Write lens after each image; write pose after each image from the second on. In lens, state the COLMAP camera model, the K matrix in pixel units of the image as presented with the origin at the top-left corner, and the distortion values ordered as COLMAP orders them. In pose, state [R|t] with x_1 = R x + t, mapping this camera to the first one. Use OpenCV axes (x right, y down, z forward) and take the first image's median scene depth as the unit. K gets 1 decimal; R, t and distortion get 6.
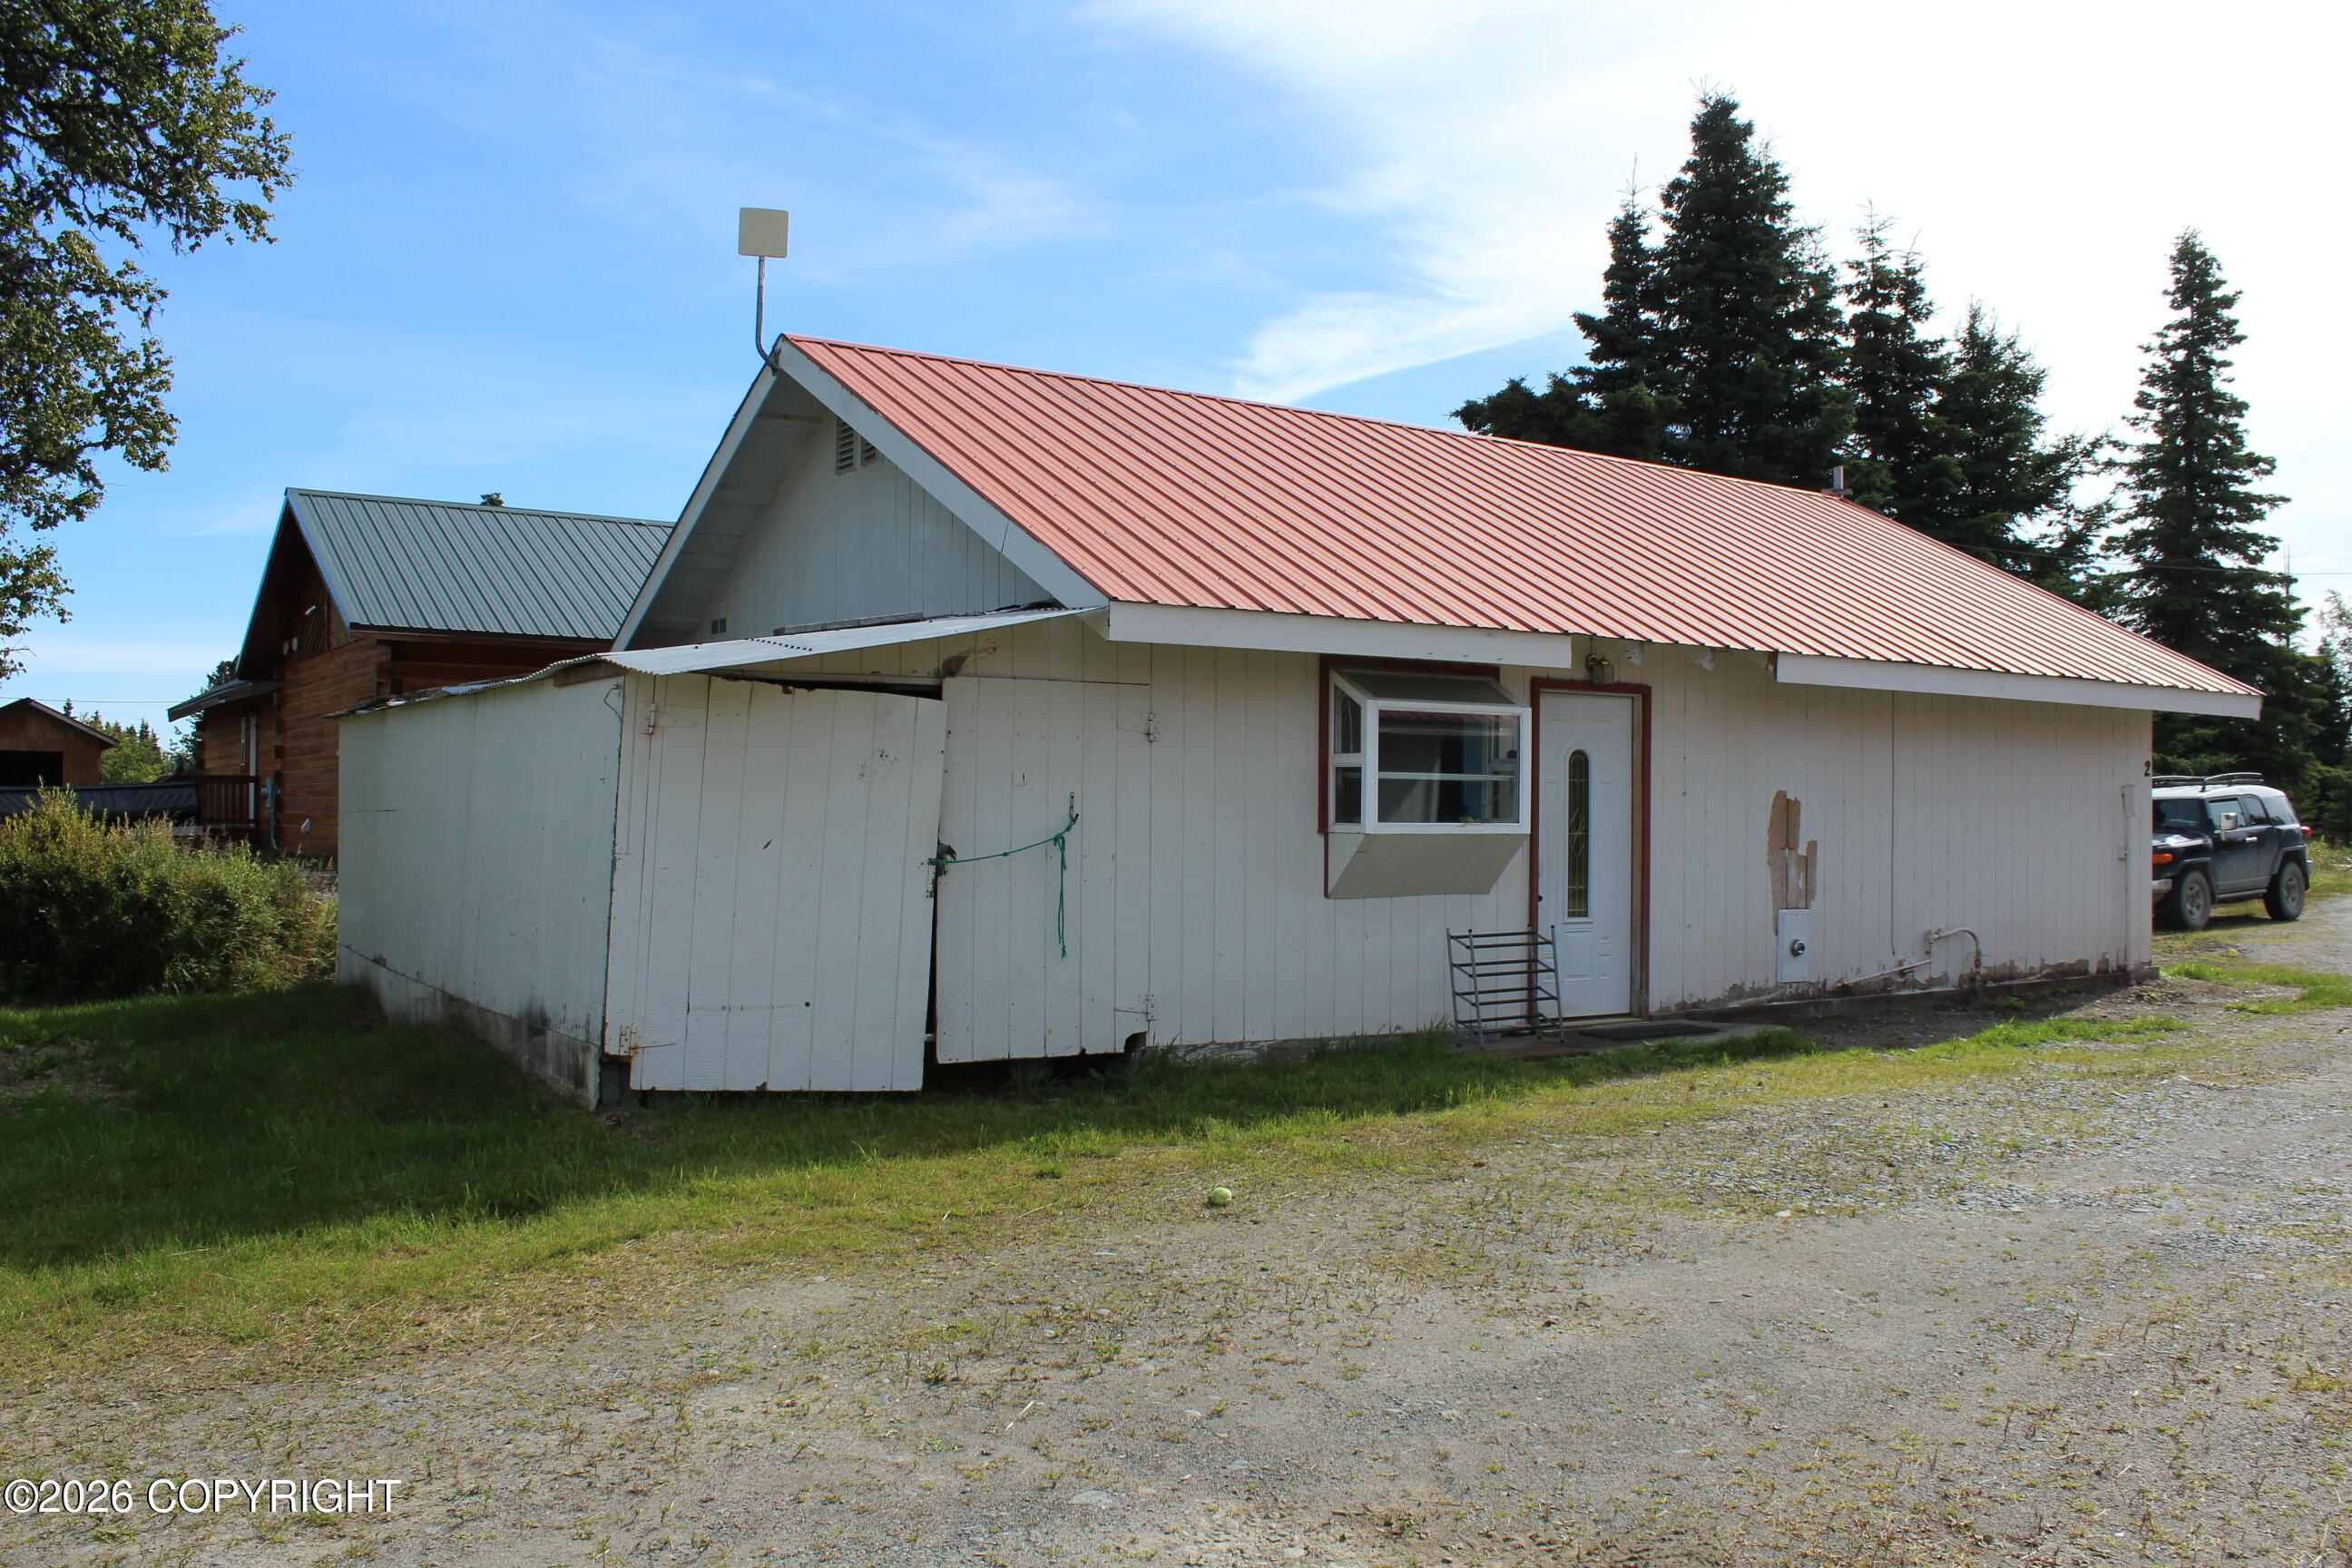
lens RADIAL K [[1976.4, 0, 1171.6], [0, 1976.4, 787.2], [0, 0, 1]] dist [-0.165538, 0.143654]
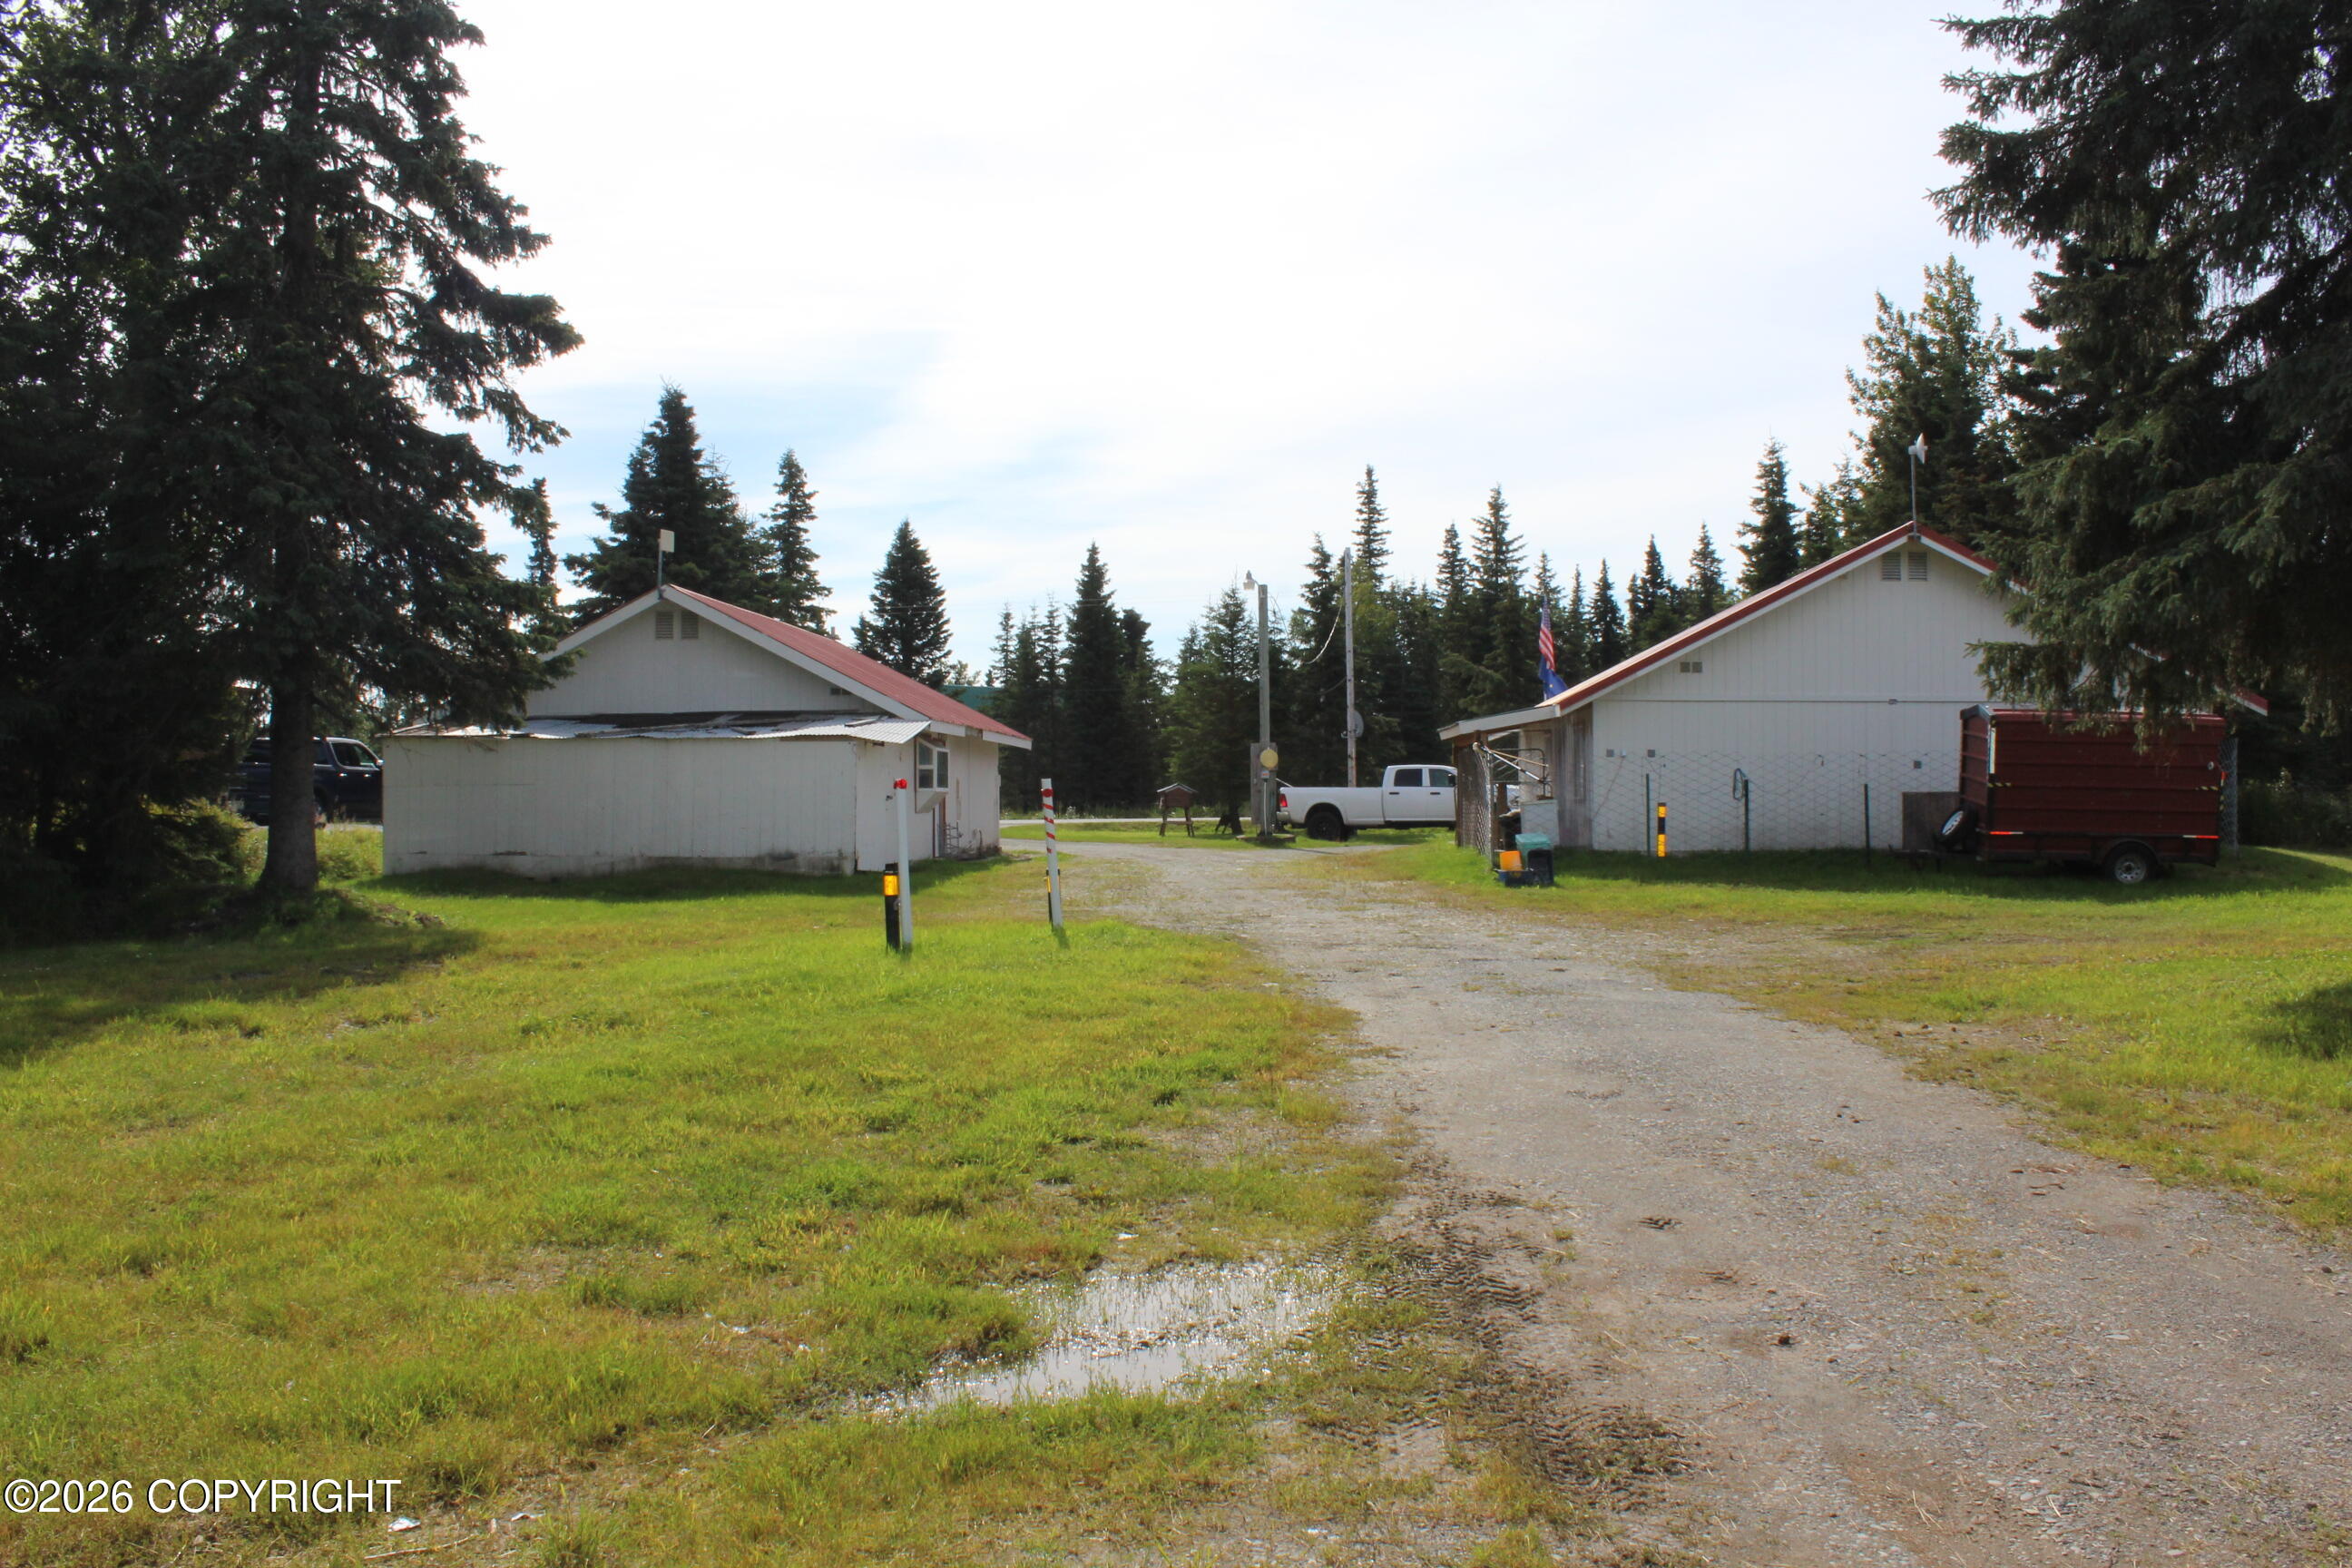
lens RADIAL K [[1976.4, 0, 1182.9], [0, 1976.4, 790.5], [0, 0, 1]] dist [-0.165538, 0.143654]
pose [[0.605378, -0.002760, 0.795933, -0.888476], [-0.005942, 0.999950, 0.007987, -0.001577], [-0.795916, -0.009565, 0.605332, -0.488209]]
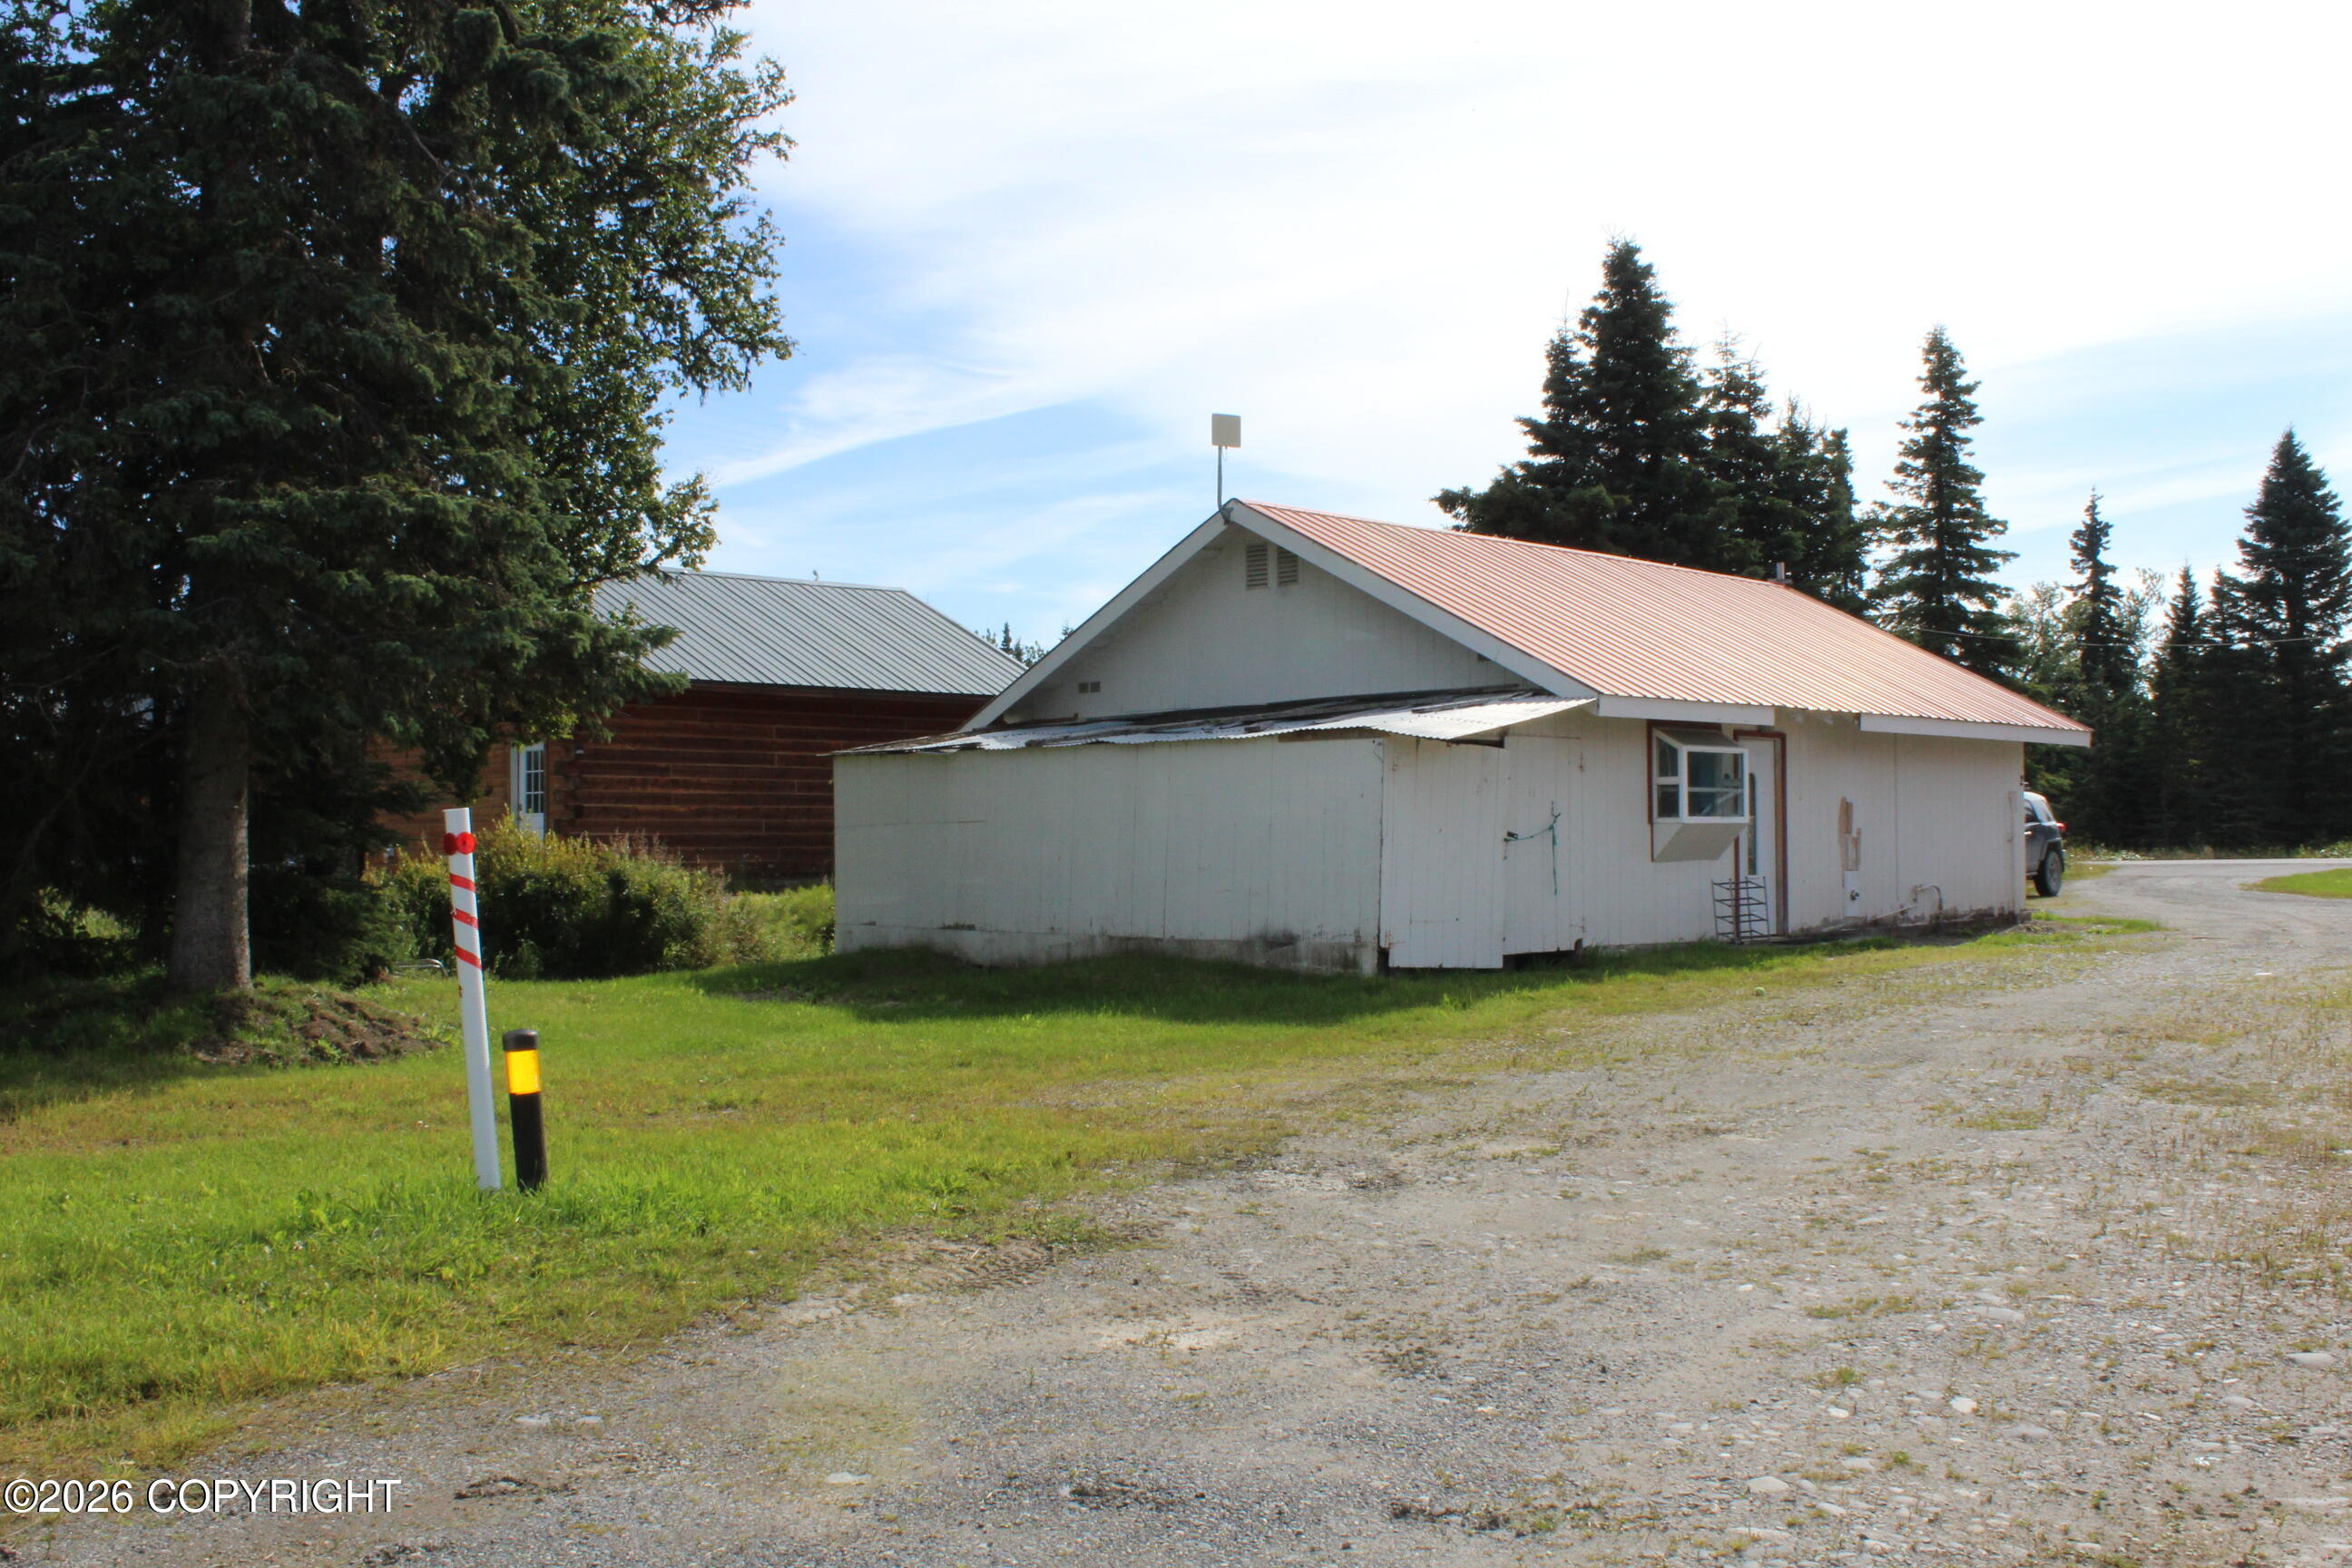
lens RADIAL K [[2268.2, 0, 1180.9], [0, 2268.2, 776.8], [0, 0, 1]] dist [-0.089144, 0.000000]
pose [[0.974754, -0.007812, 0.223143, -0.327655], [0.010683, 0.999875, -0.011663, 0.000562], [-0.223024, 0.013752, 0.974716, -0.353995]]
